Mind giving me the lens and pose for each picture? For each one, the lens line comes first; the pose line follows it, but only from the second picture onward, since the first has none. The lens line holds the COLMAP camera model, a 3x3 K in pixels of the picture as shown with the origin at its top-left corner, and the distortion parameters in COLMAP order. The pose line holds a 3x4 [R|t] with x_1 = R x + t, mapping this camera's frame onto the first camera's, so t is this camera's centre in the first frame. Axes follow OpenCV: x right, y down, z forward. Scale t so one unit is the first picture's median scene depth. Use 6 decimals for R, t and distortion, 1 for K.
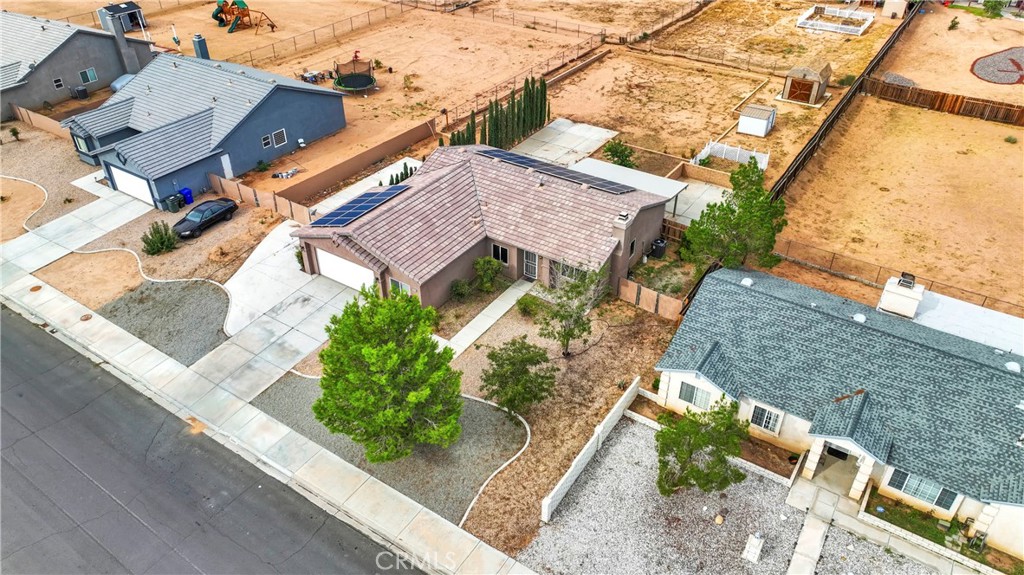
lens RADIAL K [[719.3, 0, 511.6], [0, 719.3, 289.0], [0, 0, 1]] dist [0.004029, 0.008998]
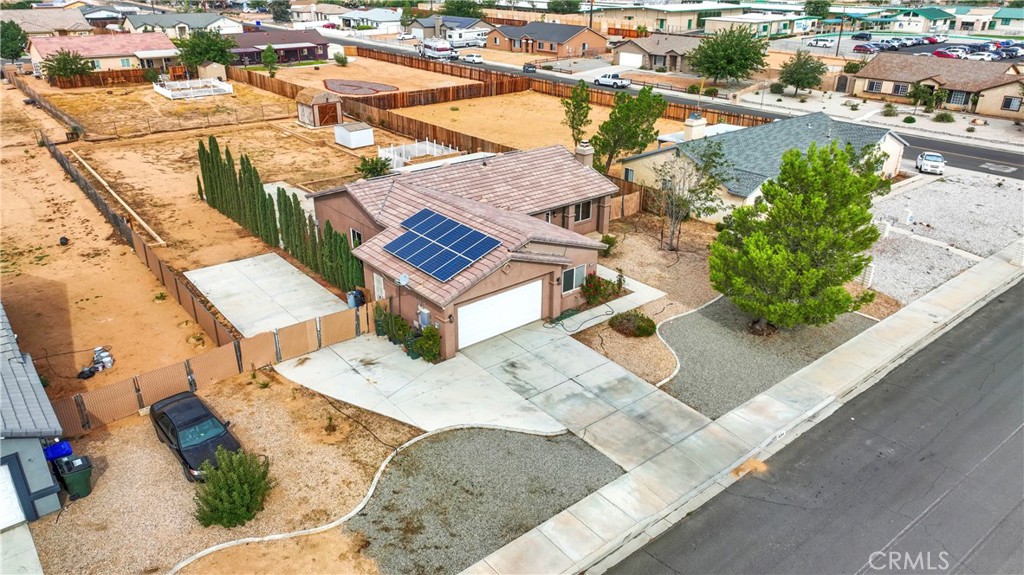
lens RADIAL K [[719.3, 0, 513.7], [0, 719.3, 289.1], [0, 0, 1]] dist [0.004029, 0.008998]
pose [[0.288627, -0.393364, 0.872903, -0.642048], [0.549888, 0.814448, 0.185200, -0.128908], [-0.783784, 0.426545, 0.451378, 0.480518]]
